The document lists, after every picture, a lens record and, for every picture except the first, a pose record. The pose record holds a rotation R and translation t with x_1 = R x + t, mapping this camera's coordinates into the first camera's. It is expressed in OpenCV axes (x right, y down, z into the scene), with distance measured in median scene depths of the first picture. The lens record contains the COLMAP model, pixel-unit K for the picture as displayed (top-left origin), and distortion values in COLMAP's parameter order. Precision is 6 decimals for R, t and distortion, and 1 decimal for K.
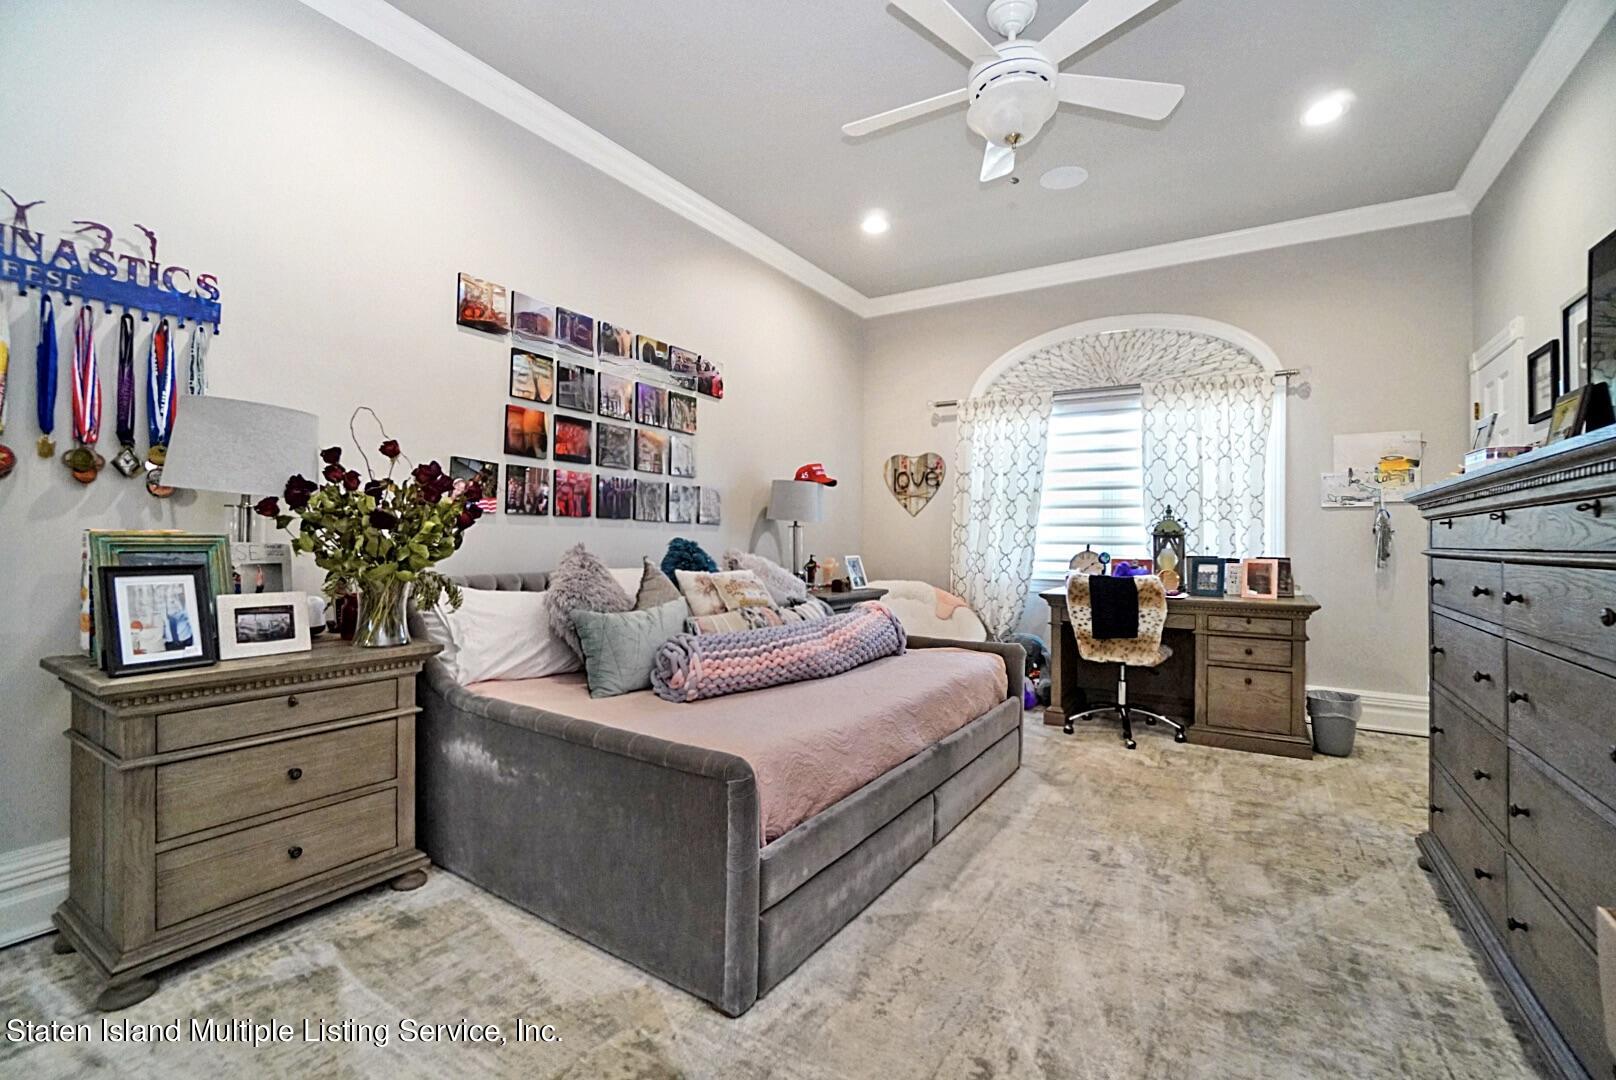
lens RADIAL K [[719.9, 0, 833.0], [0, 719.9, 539.5], [0, 0, 1]] dist [-0.000156, 0.000180]
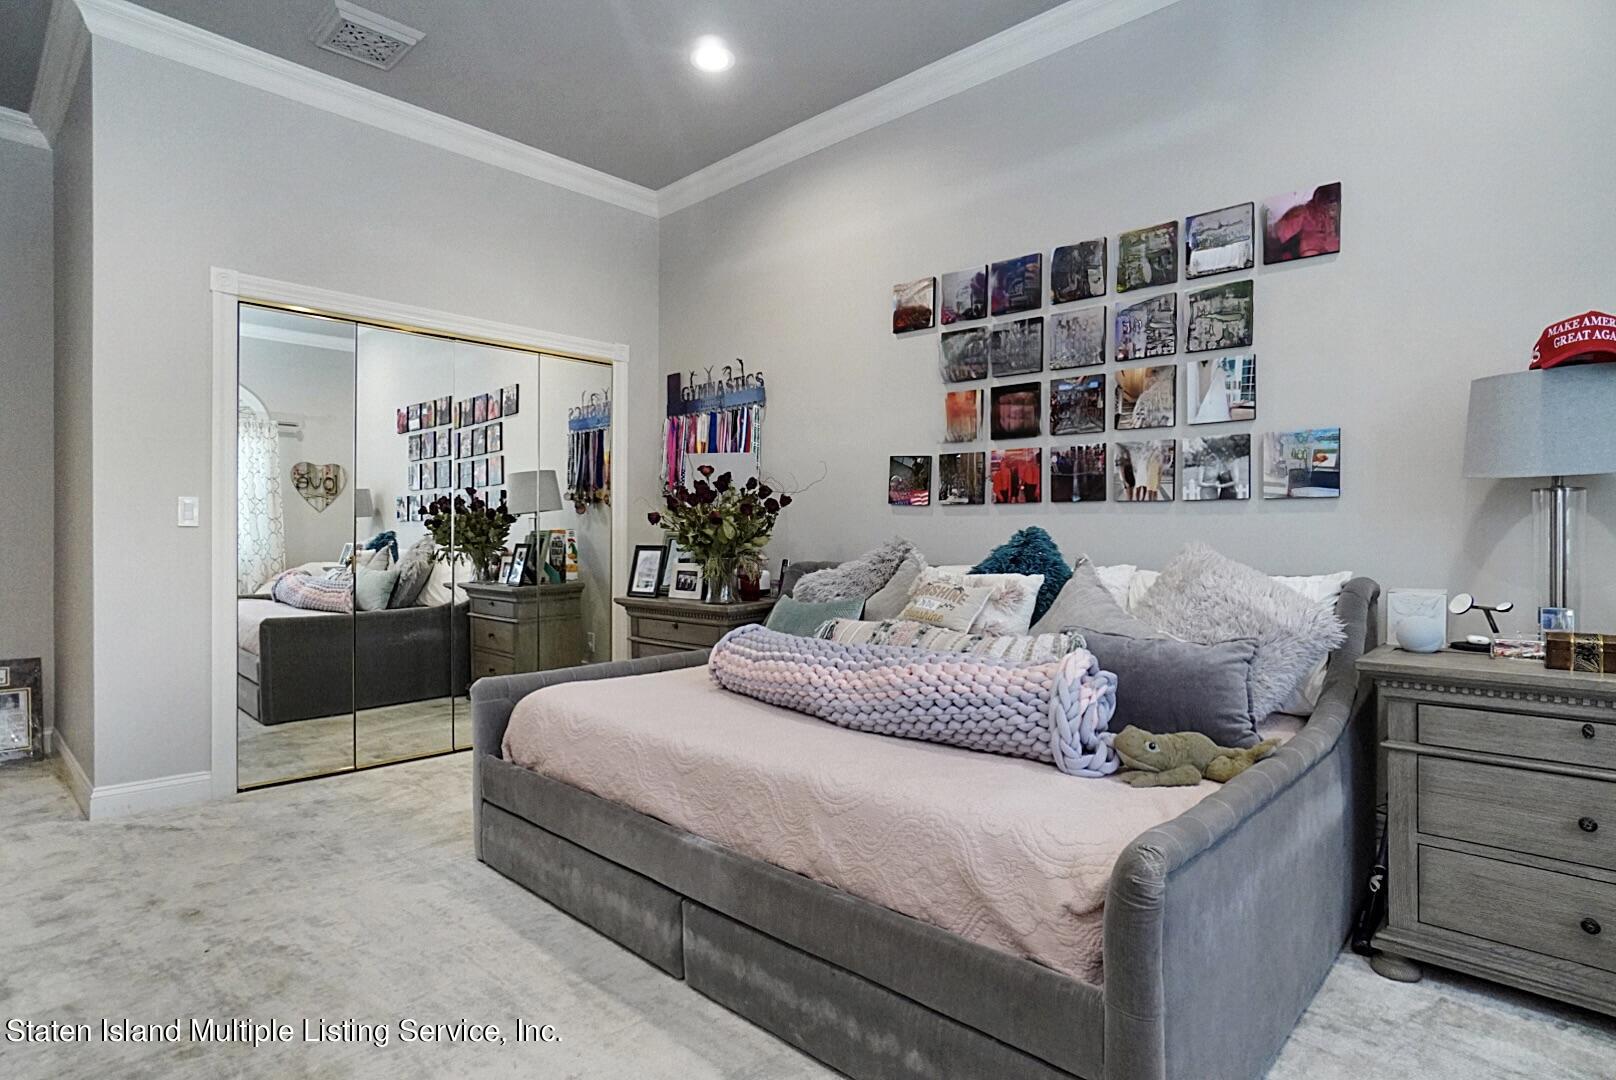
lens RADIAL K [[826.8, 0, 808.0], [0, 826.8, 540.0], [0, 0, 1]] dist [-0.026584, -0.000196]
pose [[-0.195783, 0.021736, -0.980406, 0.710636], [0.013662, 0.999718, 0.019436, -0.011502], [0.980552, -0.009589, -0.196024, 1.063138]]
